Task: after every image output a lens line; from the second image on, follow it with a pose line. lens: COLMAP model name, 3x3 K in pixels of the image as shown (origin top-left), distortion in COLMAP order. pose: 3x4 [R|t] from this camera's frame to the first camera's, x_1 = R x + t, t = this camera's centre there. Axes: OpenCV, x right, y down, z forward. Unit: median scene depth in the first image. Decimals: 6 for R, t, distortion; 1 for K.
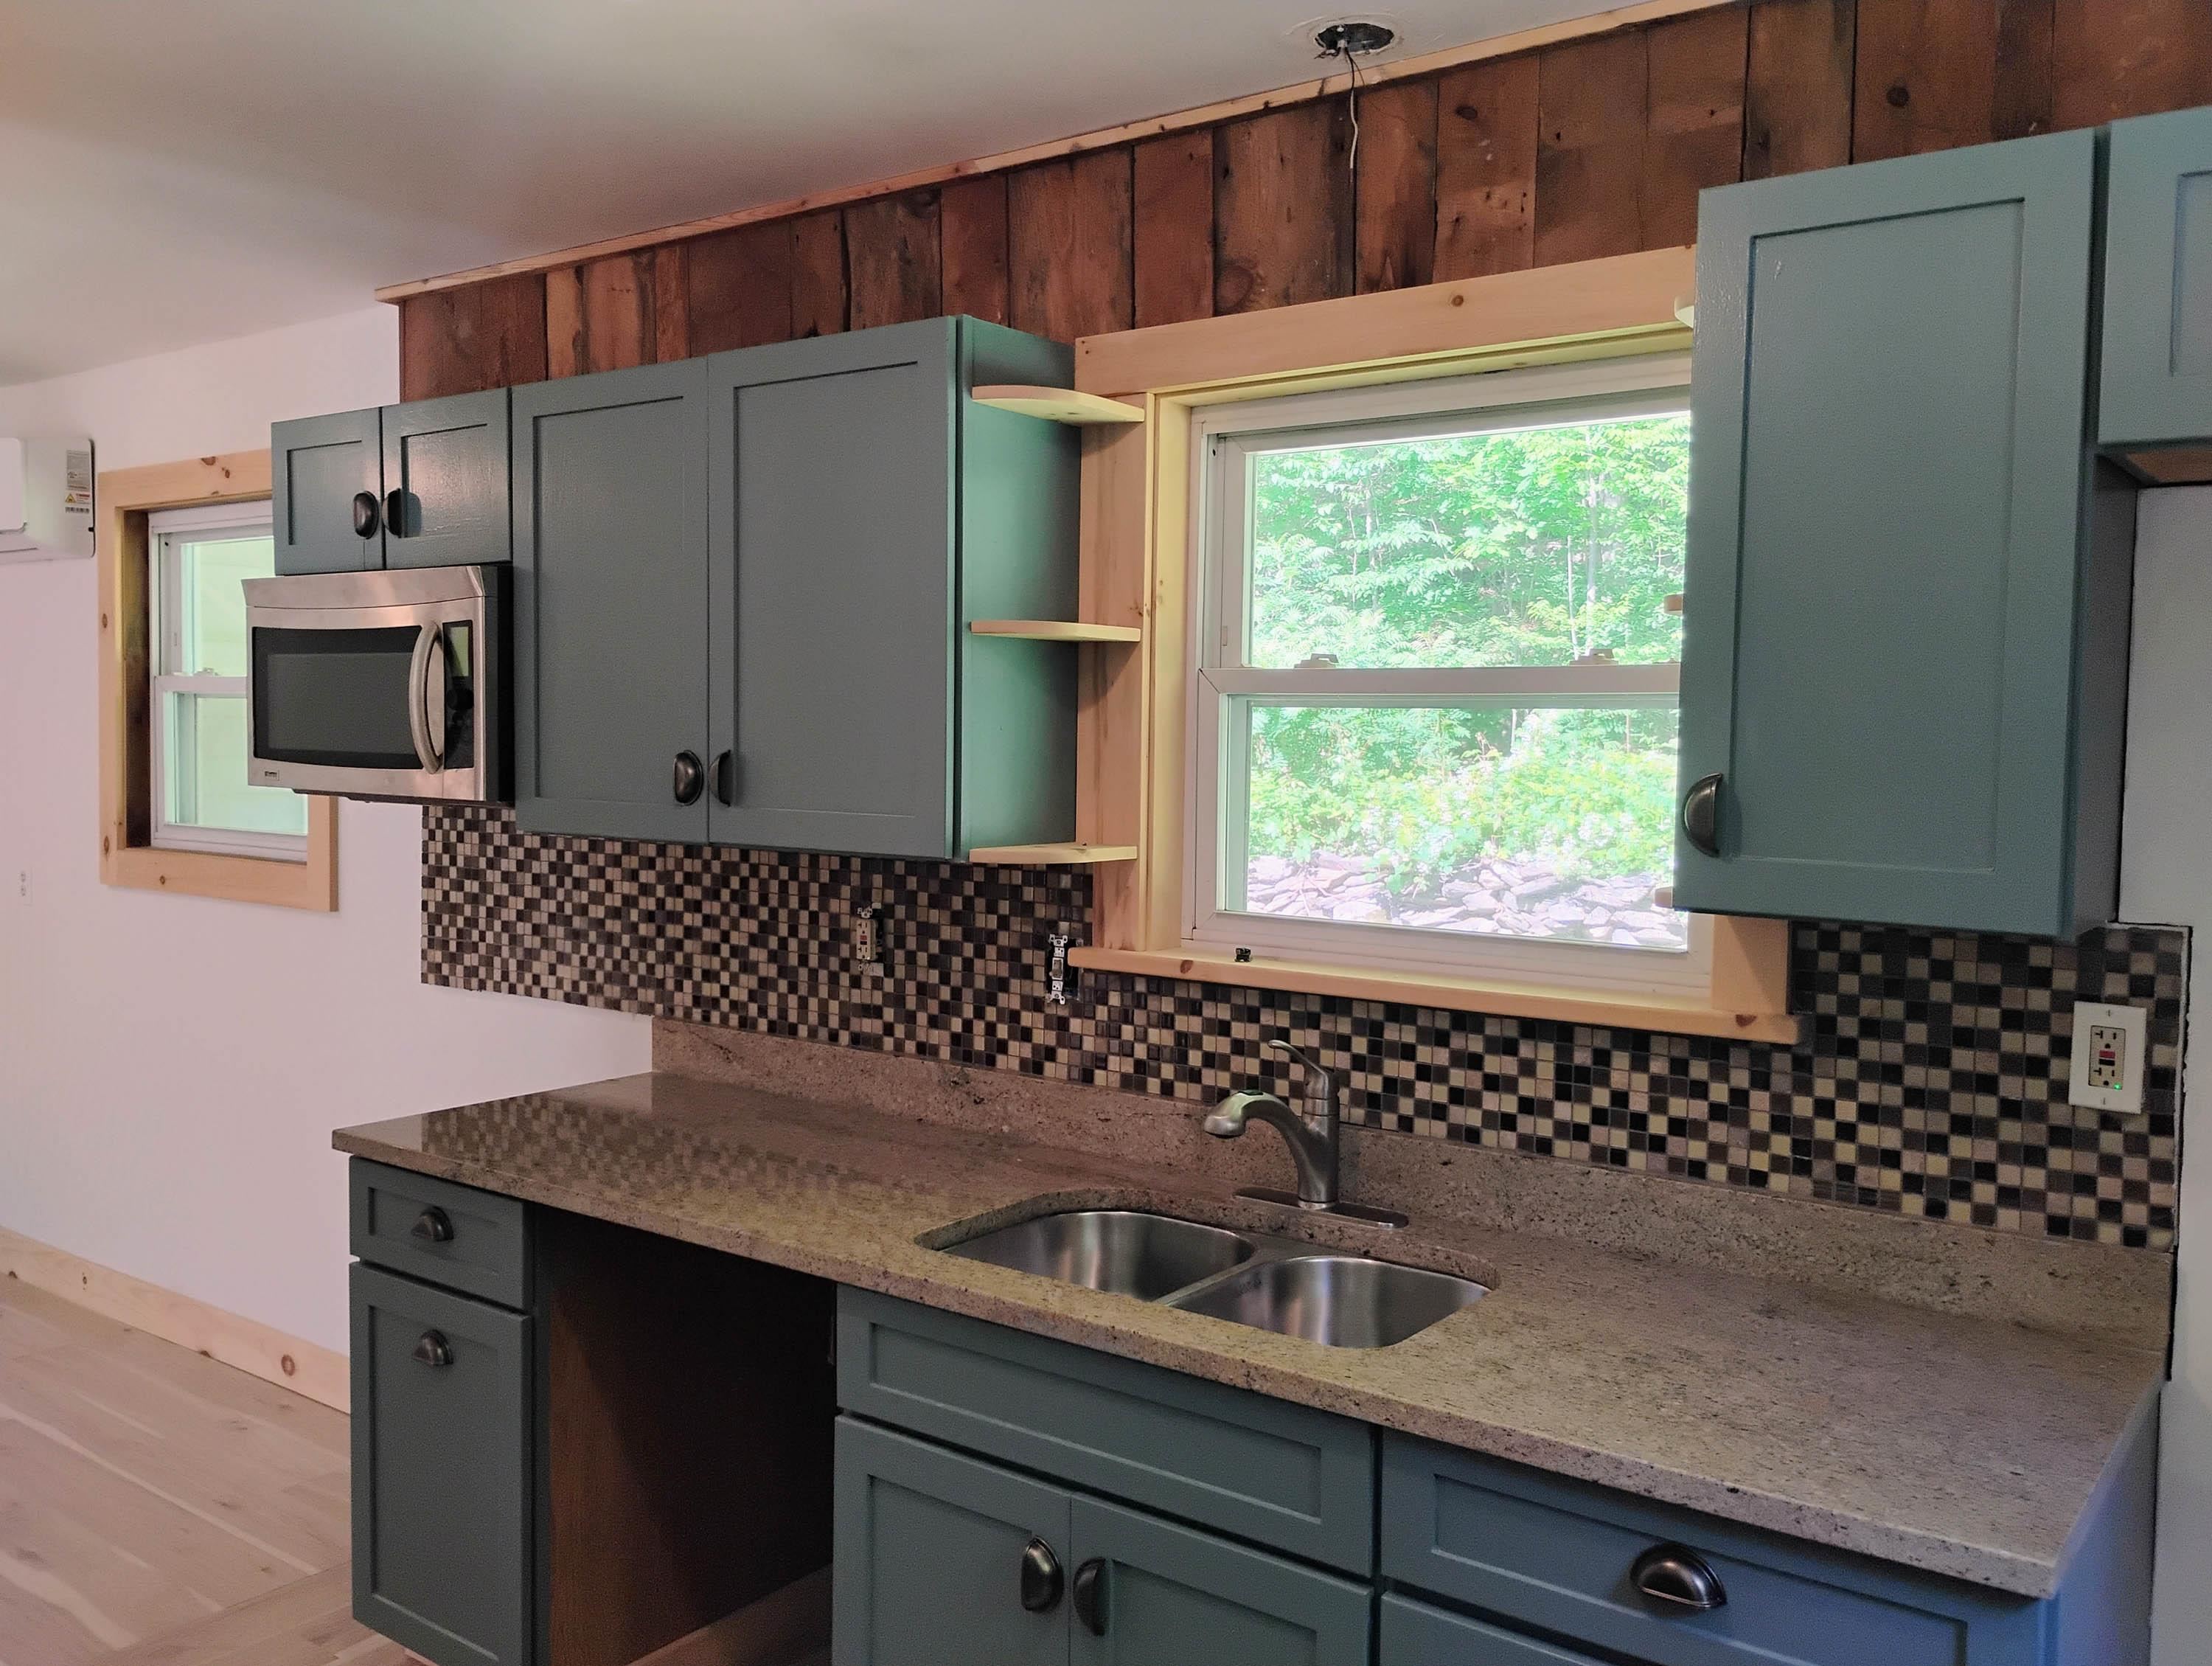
lens RADIAL K [[1837.6, 0, 1159.5], [0, 1837.6, 817.3], [0, 0, 1]] dist [0.062500, -0.075694]
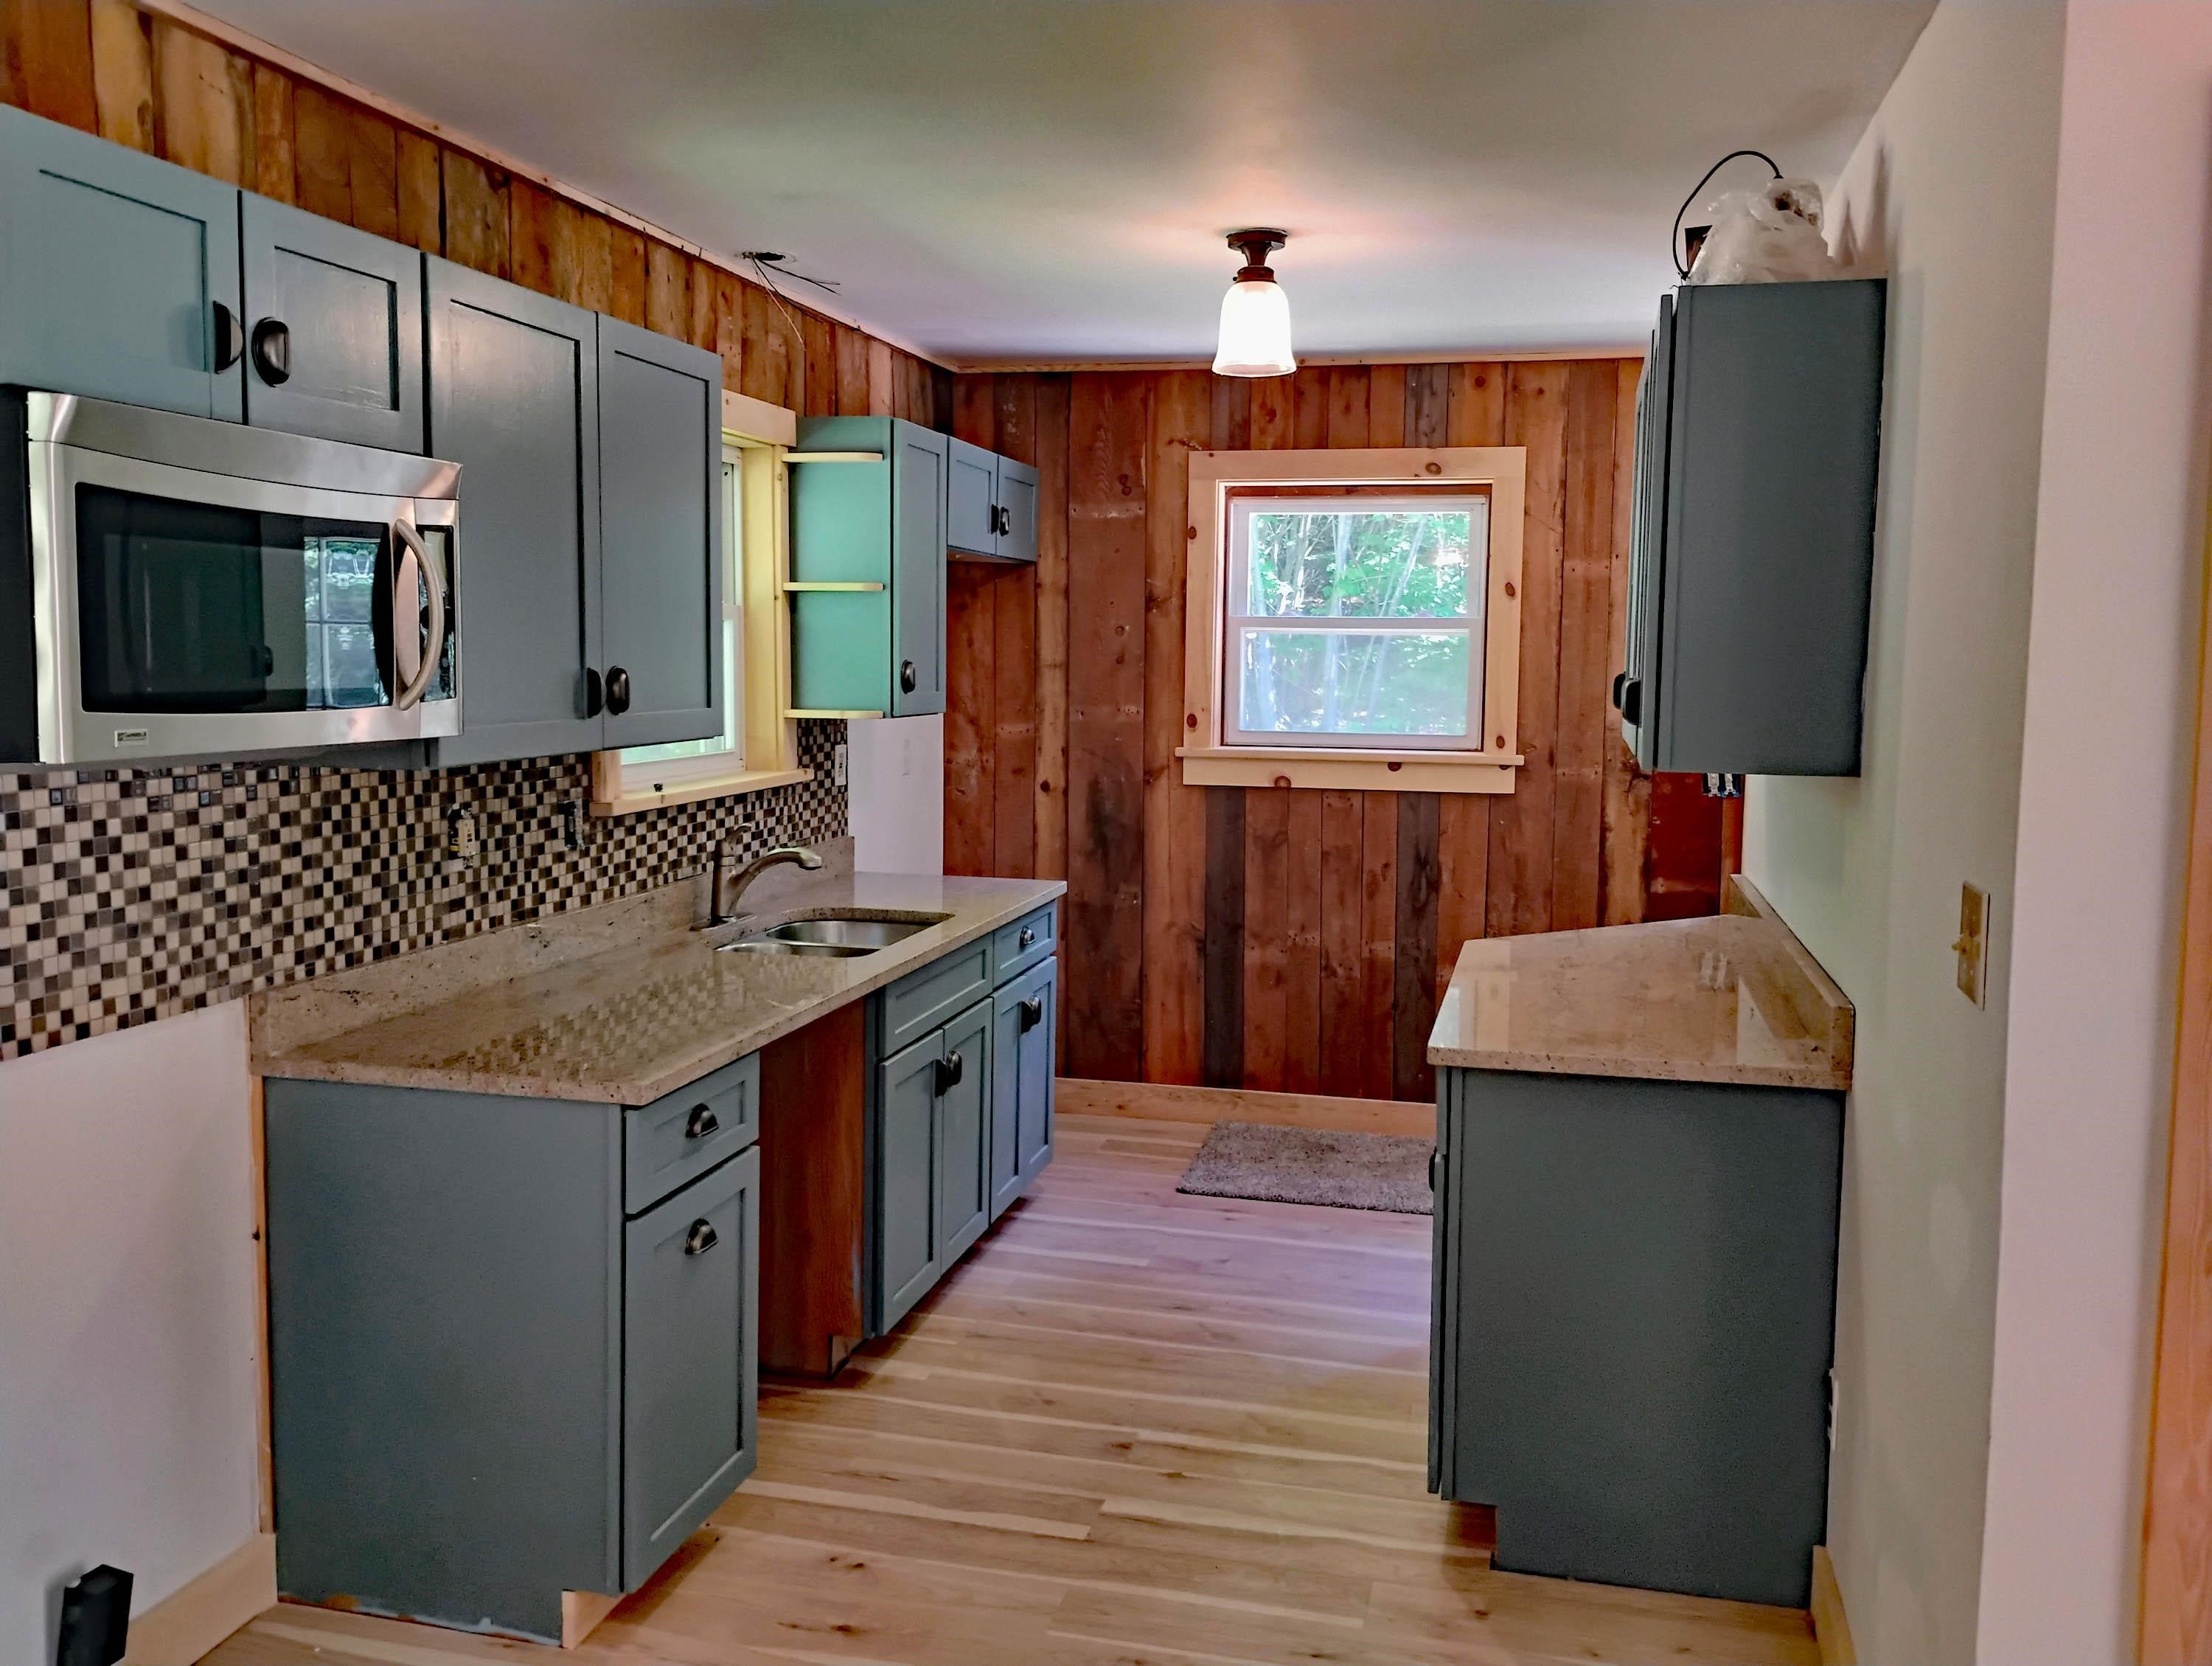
lens RADIAL K [[1837.6, 0, 1108.8], [0, 1837.6, 825.0], [0, 0, 1]] dist [0.062500, -0.075694]
pose [[-0.384848, -0.109882, 0.916416, -1.234839], [0.025073, 0.991277, 0.129388, -0.068809], [-0.922639, 0.072771, -0.378736, 1.004515]]
